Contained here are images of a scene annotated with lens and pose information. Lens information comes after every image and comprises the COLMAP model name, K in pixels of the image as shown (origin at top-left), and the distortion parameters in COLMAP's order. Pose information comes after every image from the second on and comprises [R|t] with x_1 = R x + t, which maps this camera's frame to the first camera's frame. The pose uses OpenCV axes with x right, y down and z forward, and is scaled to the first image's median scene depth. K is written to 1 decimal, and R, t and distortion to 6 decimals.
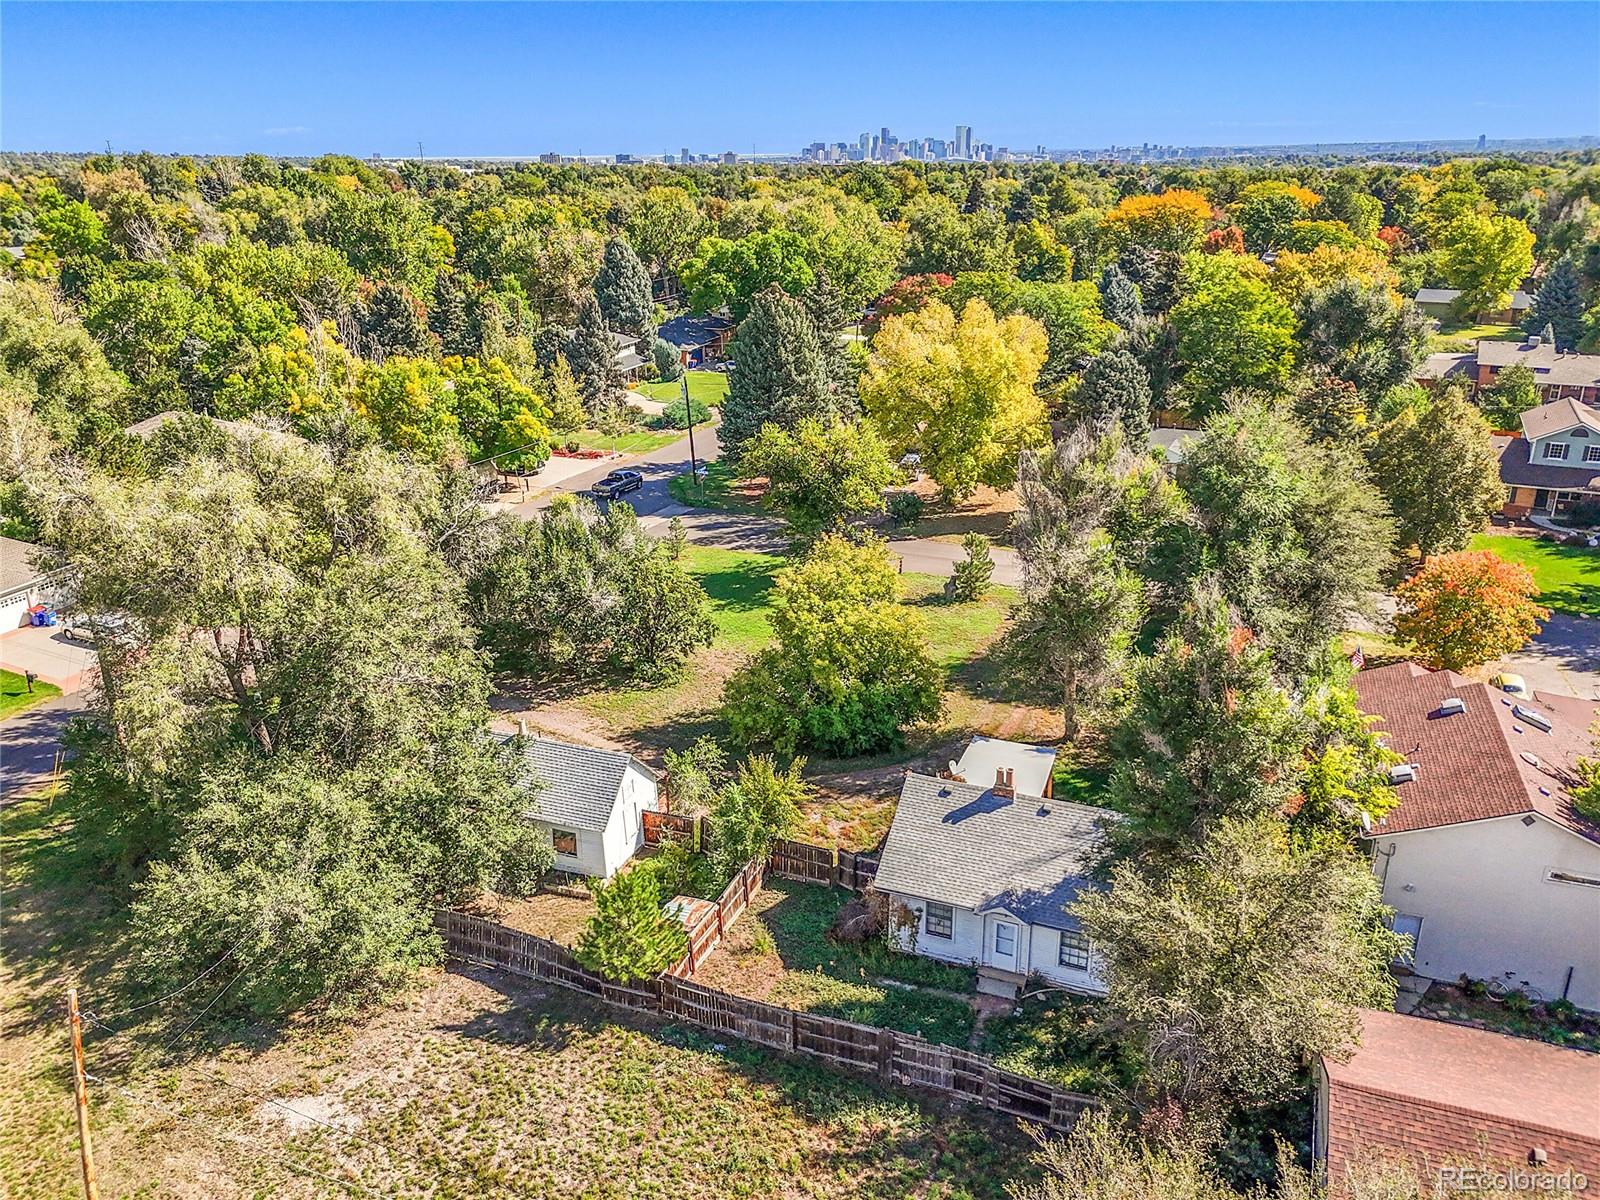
lens RADIAL K [[1146.3, 0, 800.0], [0, 1146.3, 600.0], [0, 0, 1]] dist [0.000760, 0.002283]
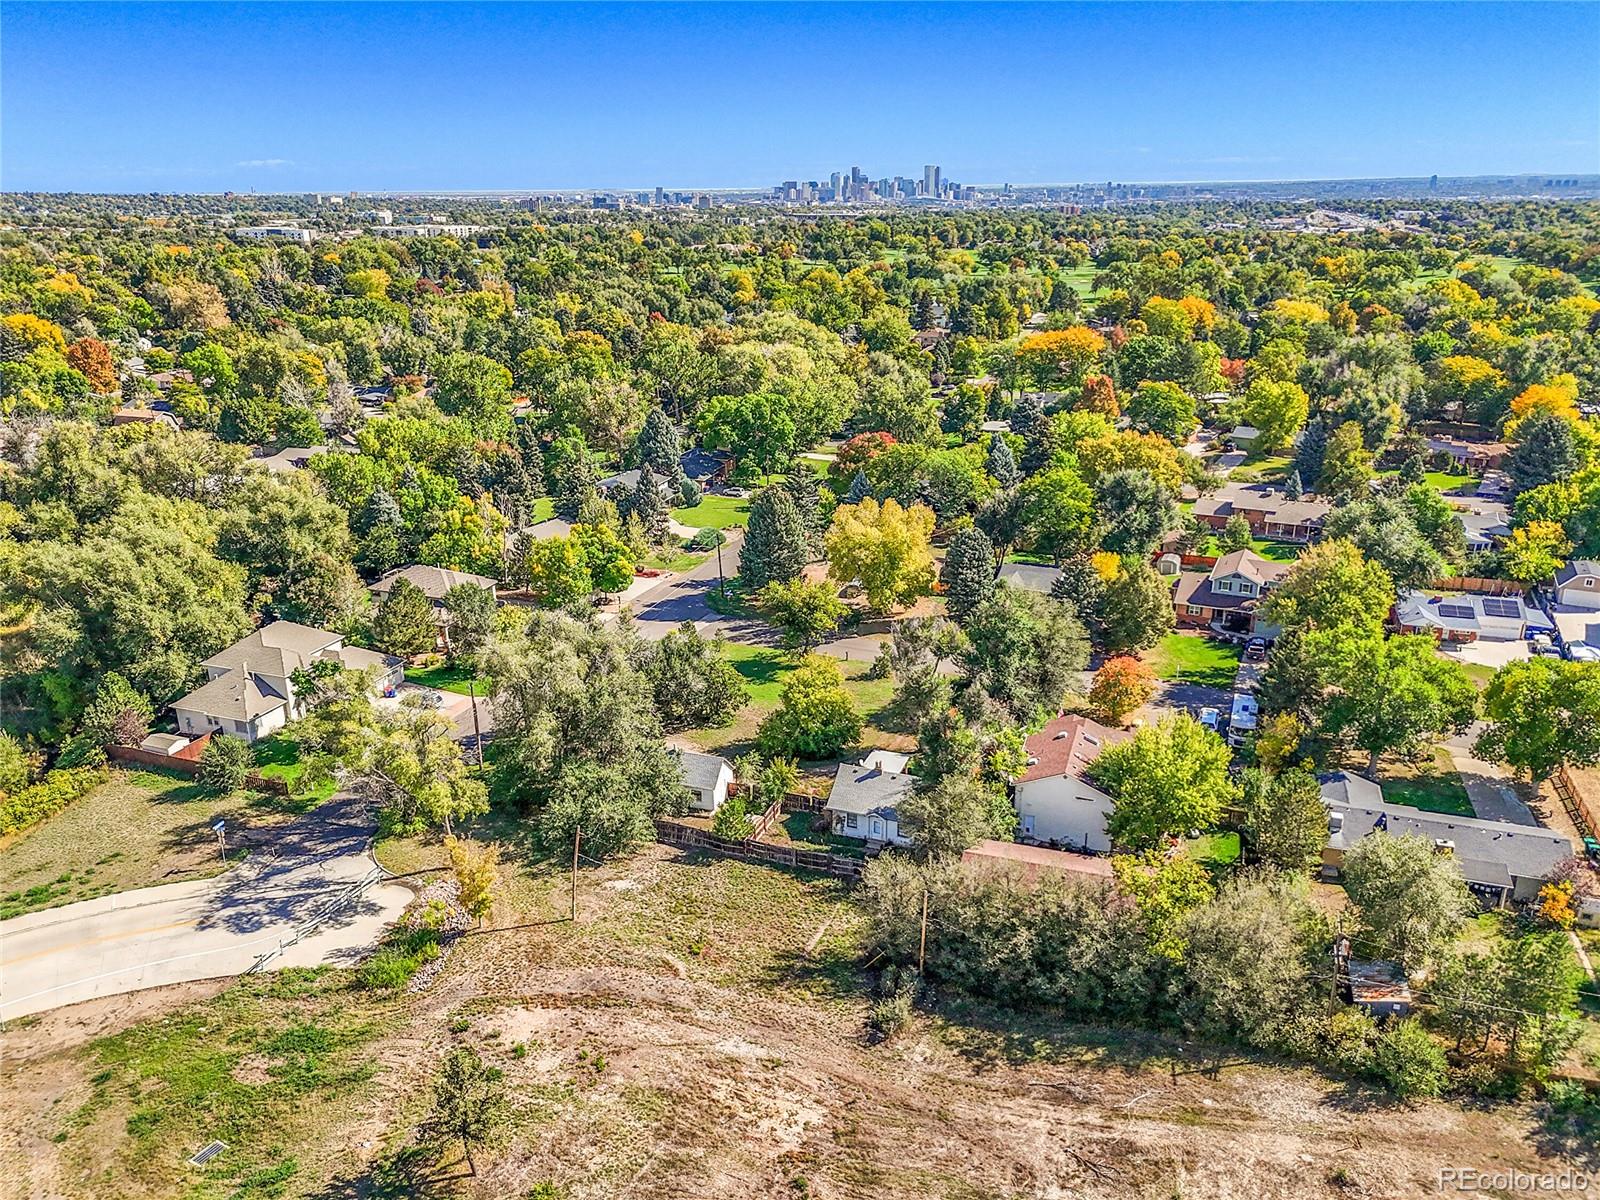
lens RADIAL K [[1139.6, 0, 800.0], [0, 1139.6, 600.0], [0, 0, 1]] dist [0.055969, -0.061637]
pose [[0.999730, -0.004768, 0.022731, -0.032690], [0.005335, 0.999674, -0.024957, -0.097684], [-0.022604, 0.025072, 0.999430, -1.022362]]
